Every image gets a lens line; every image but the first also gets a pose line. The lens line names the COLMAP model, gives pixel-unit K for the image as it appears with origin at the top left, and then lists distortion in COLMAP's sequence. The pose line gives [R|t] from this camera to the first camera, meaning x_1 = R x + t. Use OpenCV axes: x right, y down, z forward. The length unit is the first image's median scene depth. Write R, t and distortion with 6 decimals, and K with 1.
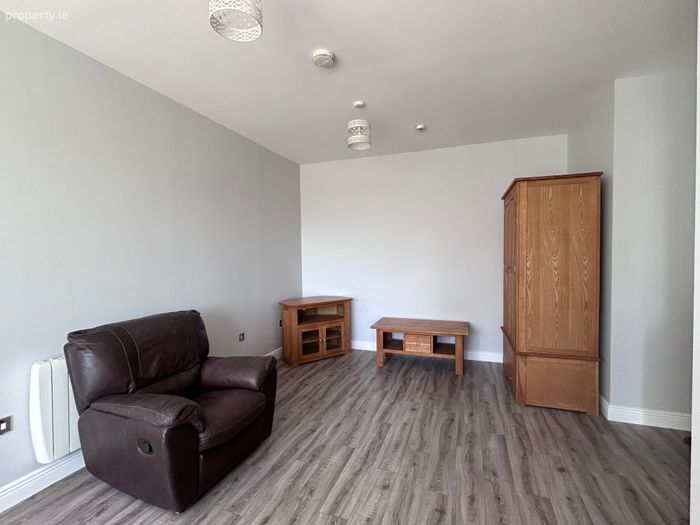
lens RADIAL K [[328.0, 0, 350.0], [0, 328.0, 262.5], [0, 0, 1]] dist [0.002431, 0.000056]
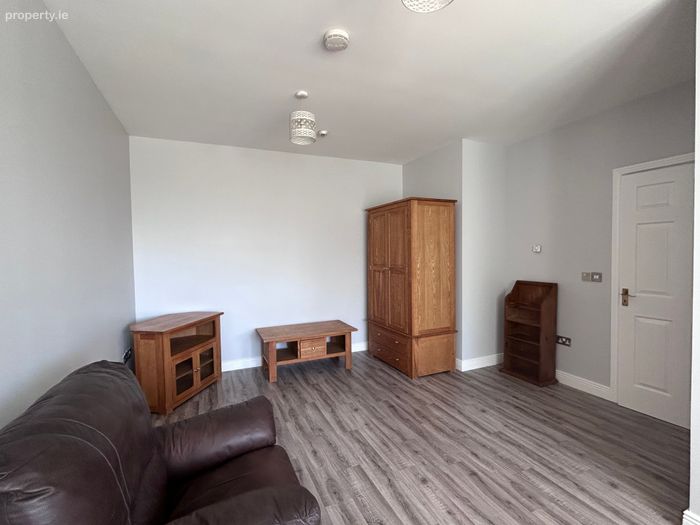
lens RADIAL K [[328.0, 0, 350.0], [0, 328.0, 262.5], [0, 0, 1]] dist [0.002431, 0.000056]
pose [[0.723523, -0.019799, 0.690016, -0.523602], [0.024900, 0.999687, 0.002575, -0.016798], [-0.689851, 0.015319, 0.723789, 0.263445]]
